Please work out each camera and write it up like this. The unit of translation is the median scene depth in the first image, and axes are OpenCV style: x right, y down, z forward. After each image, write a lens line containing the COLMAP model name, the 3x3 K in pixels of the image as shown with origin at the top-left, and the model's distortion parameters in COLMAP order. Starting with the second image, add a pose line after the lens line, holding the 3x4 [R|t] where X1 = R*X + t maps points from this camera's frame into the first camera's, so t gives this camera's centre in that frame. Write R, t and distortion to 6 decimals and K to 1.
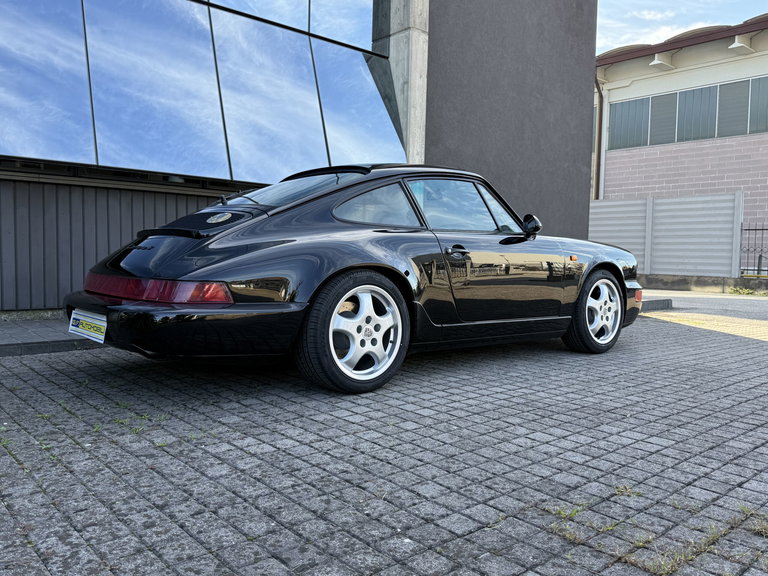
lens RADIAL K [[622.6, 0, 375.0], [0, 622.6, 288.2], [0, 0, 1]] dist [0.145239, -0.289902]
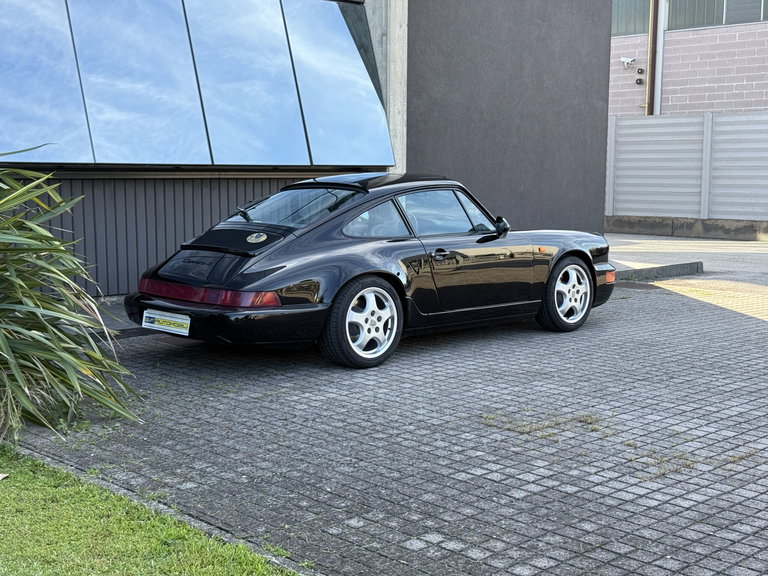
lens RADIAL K [[1072.4, 0, 384.0], [0, 1072.4, 288.0], [0, 0, 1]] dist [0.133925, -0.055257]
pose [[0.997829, -0.022839, 0.061779, -0.127933], [0.018960, 0.997855, 0.062651, -0.147089], [-0.063077, -0.061344, 0.996122, -1.291038]]
